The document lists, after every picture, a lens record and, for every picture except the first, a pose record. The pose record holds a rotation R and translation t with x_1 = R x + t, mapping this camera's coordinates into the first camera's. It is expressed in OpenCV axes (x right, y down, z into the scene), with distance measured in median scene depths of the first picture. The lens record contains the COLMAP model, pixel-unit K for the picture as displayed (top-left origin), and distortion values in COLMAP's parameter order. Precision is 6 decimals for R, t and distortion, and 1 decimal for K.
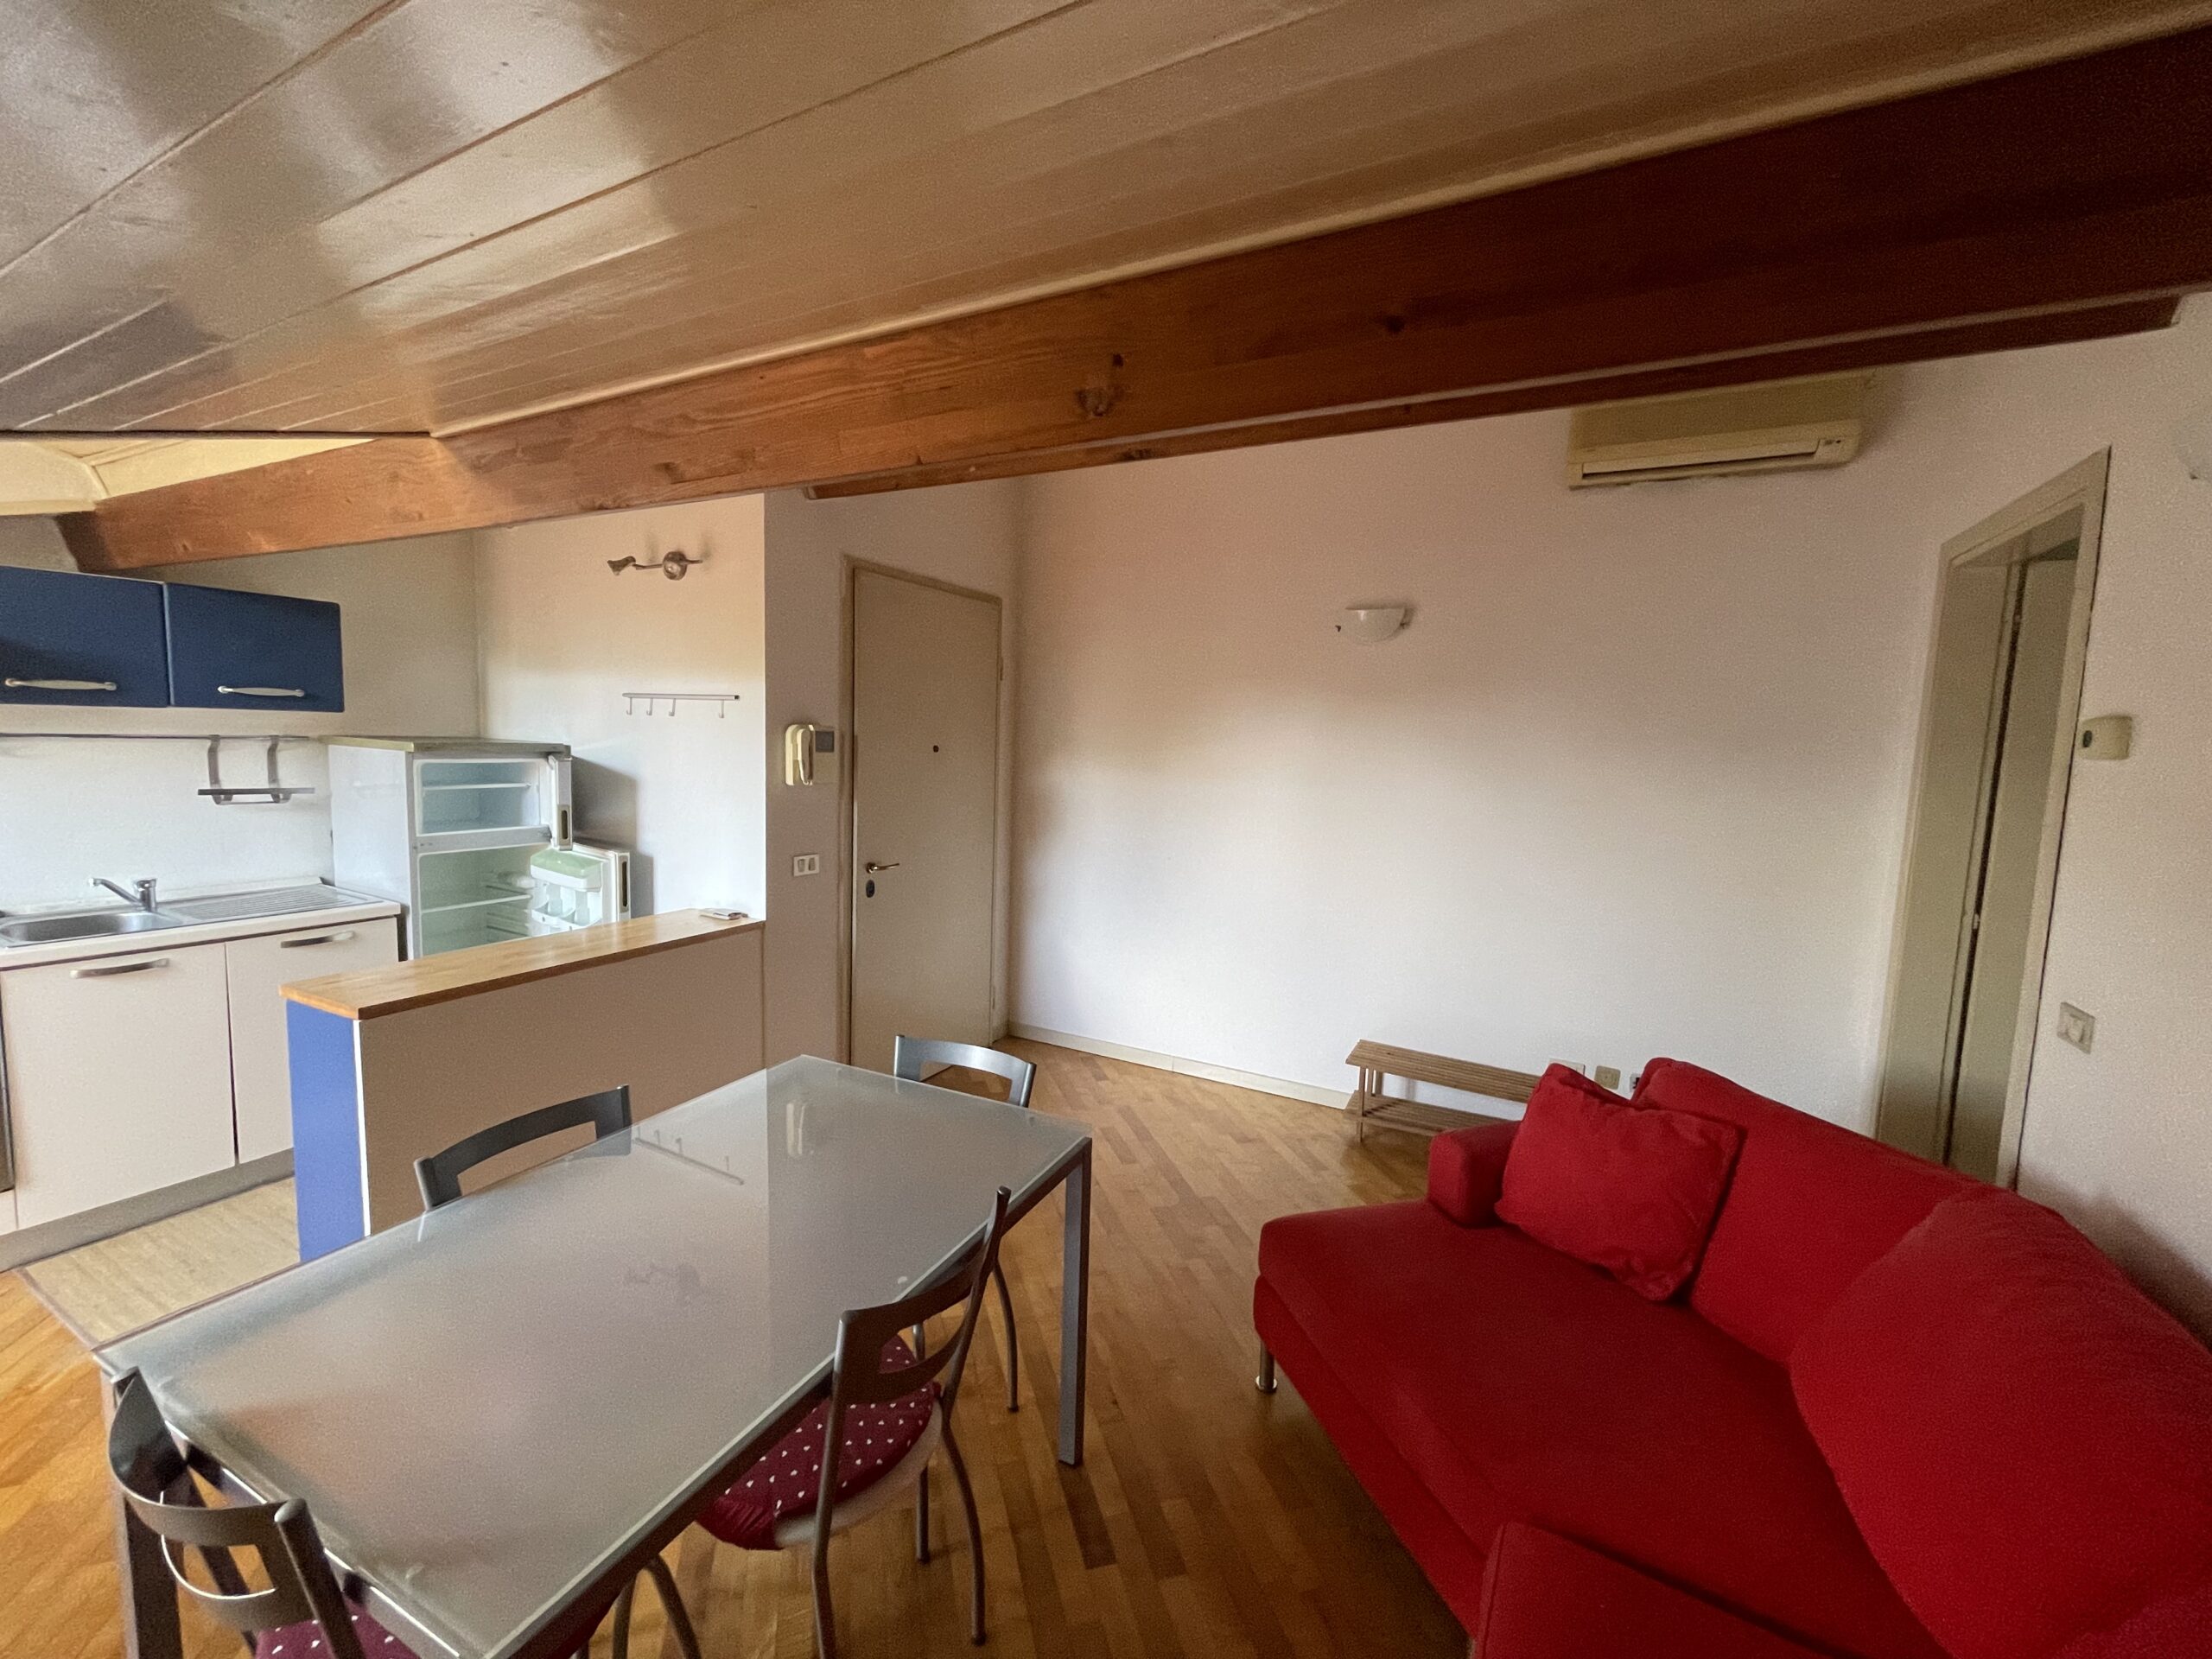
lens RADIAL K [[895.5, 0, 1100.9], [0, 895.5, 824.4], [0, 0, 1]] dist [0.000713, 0.000146]
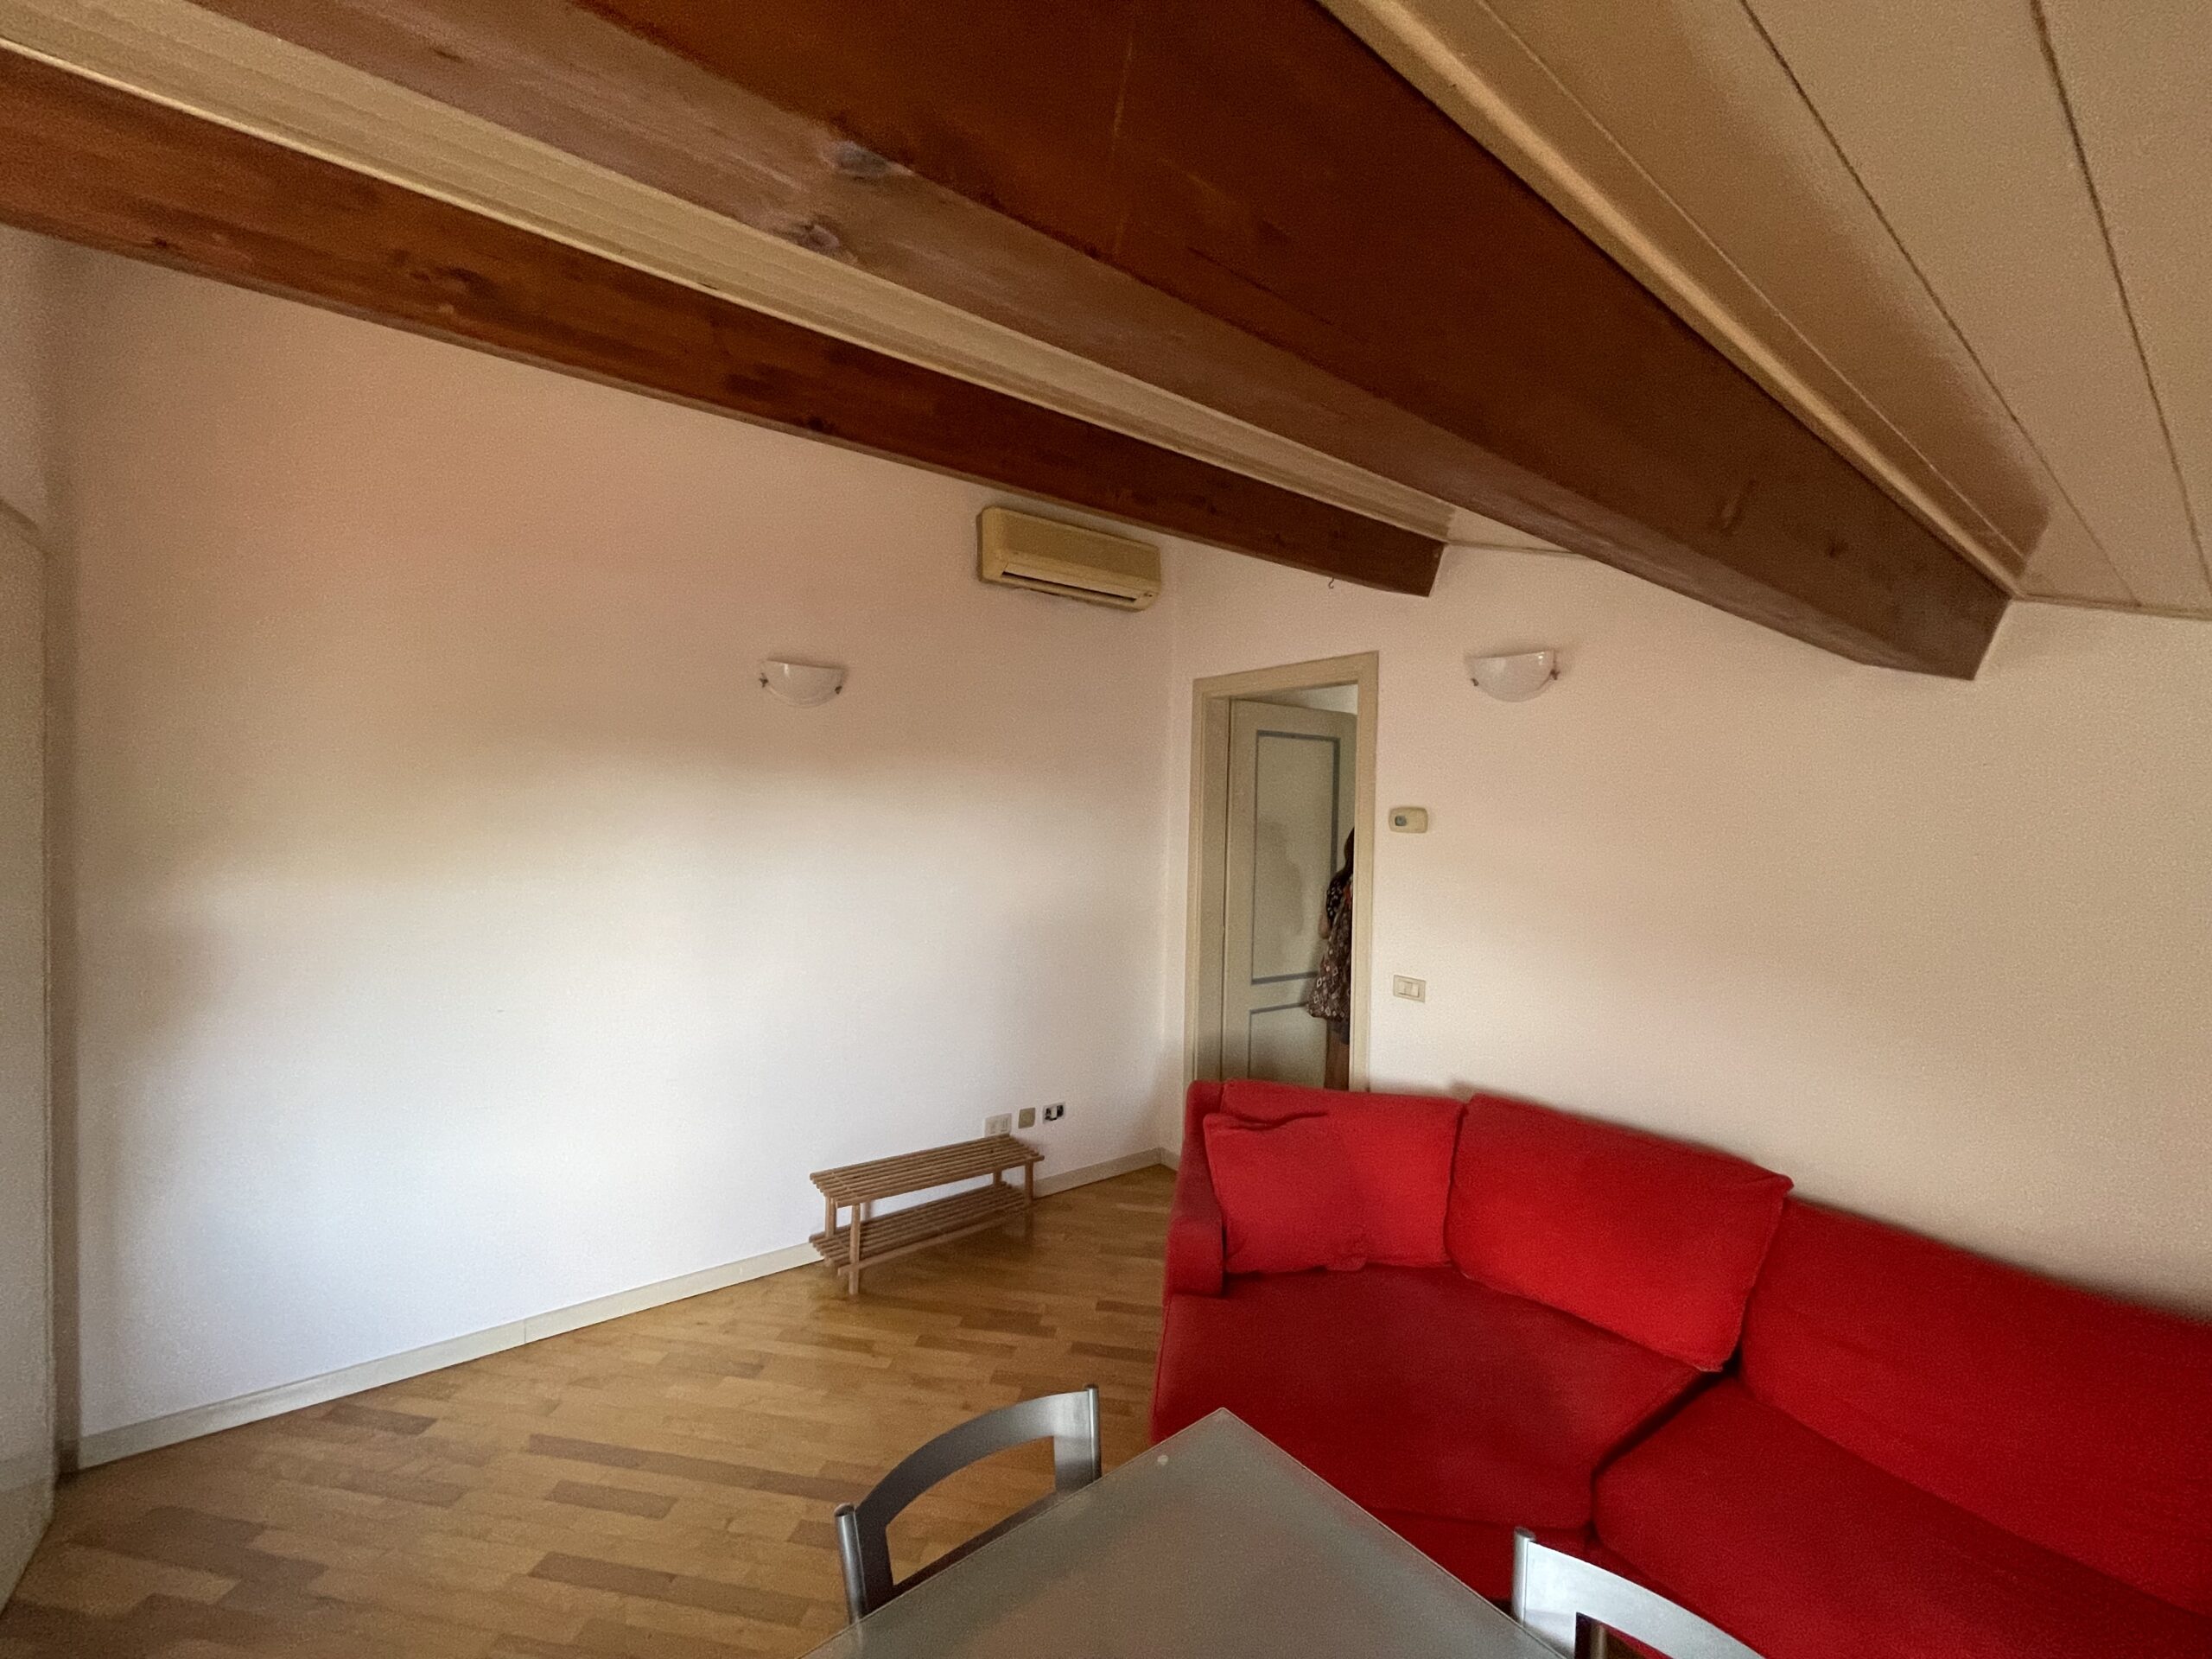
lens RADIAL K [[895.5, 0, 1100.9], [0, 895.5, 824.4], [0, 0, 1]] dist [0.000713, 0.000146]
pose [[0.430295, -0.043438, 0.901643, -0.373260], [0.080338, 0.996721, 0.009678, -0.080869], [-0.899106, 0.068272, 0.432373, 0.410912]]
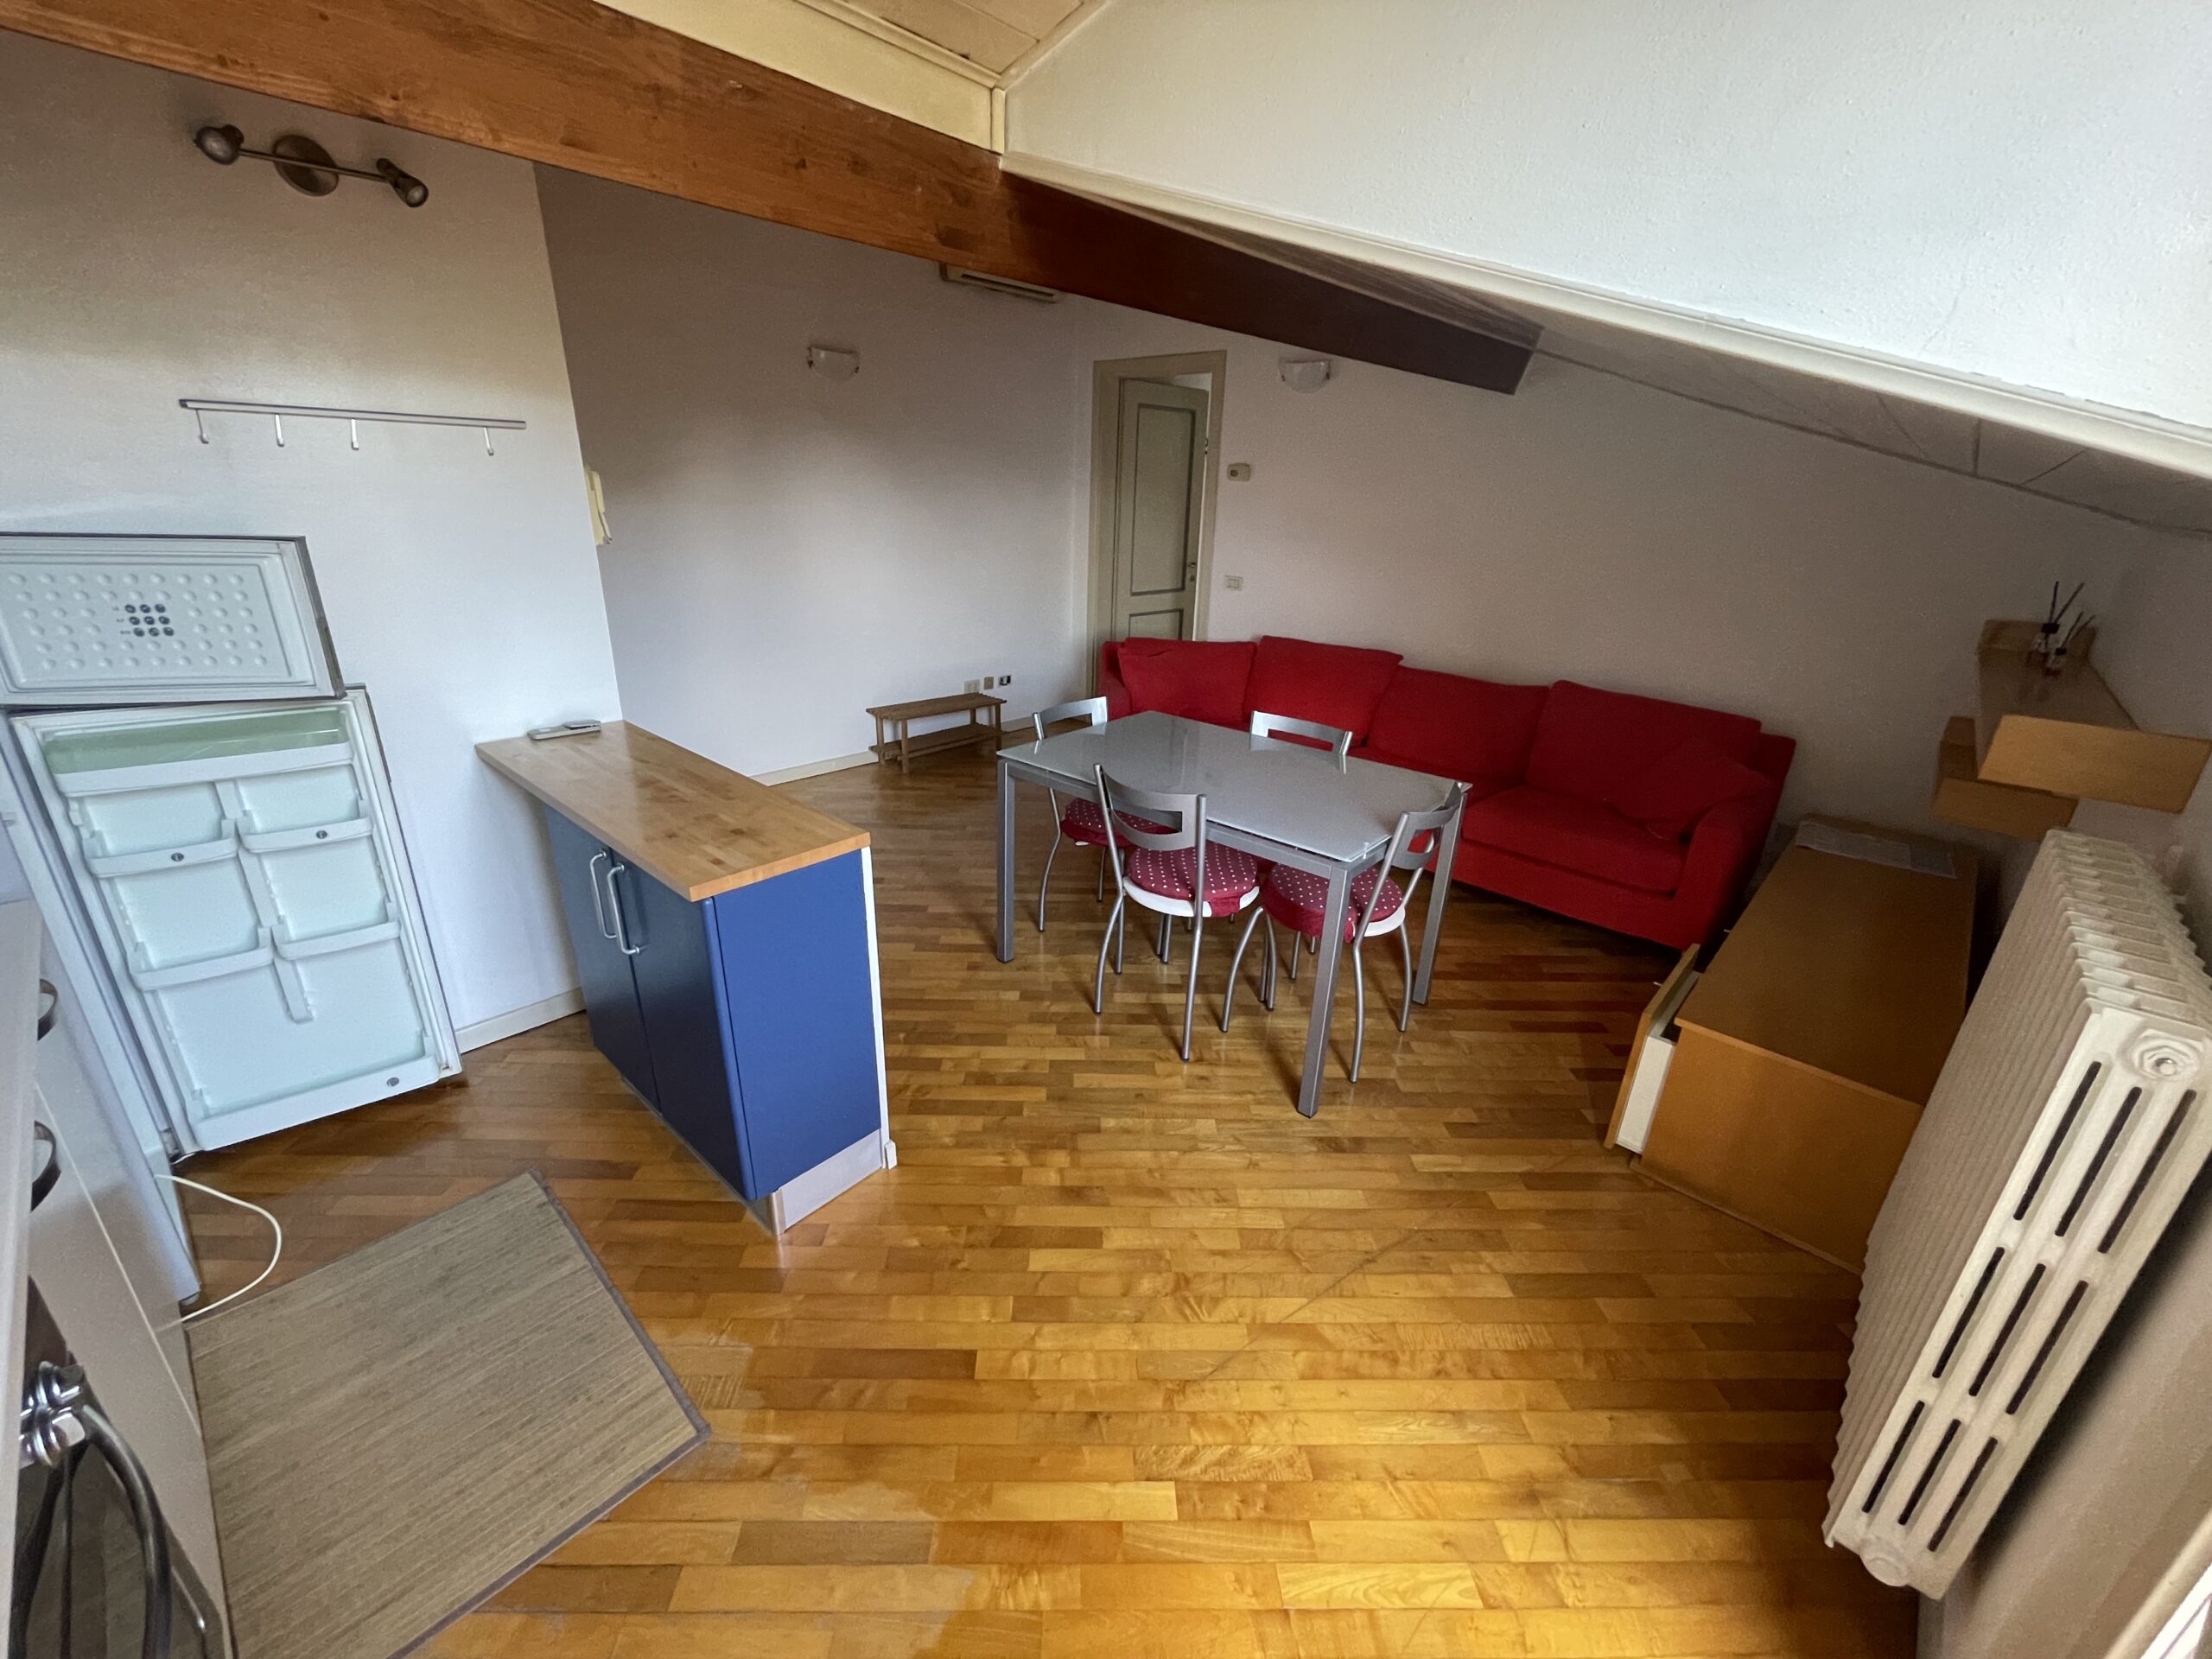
lens RADIAL K [[895.5, 0, 1100.9], [0, 895.5, 824.4], [0, 0, 1]] dist [0.000713, 0.000146]
pose [[0.267279, -0.369280, 0.890053, -0.962151], [0.073773, 0.928787, 0.363197, -0.064972], [-0.960791, -0.031413, 0.275488, 0.322971]]
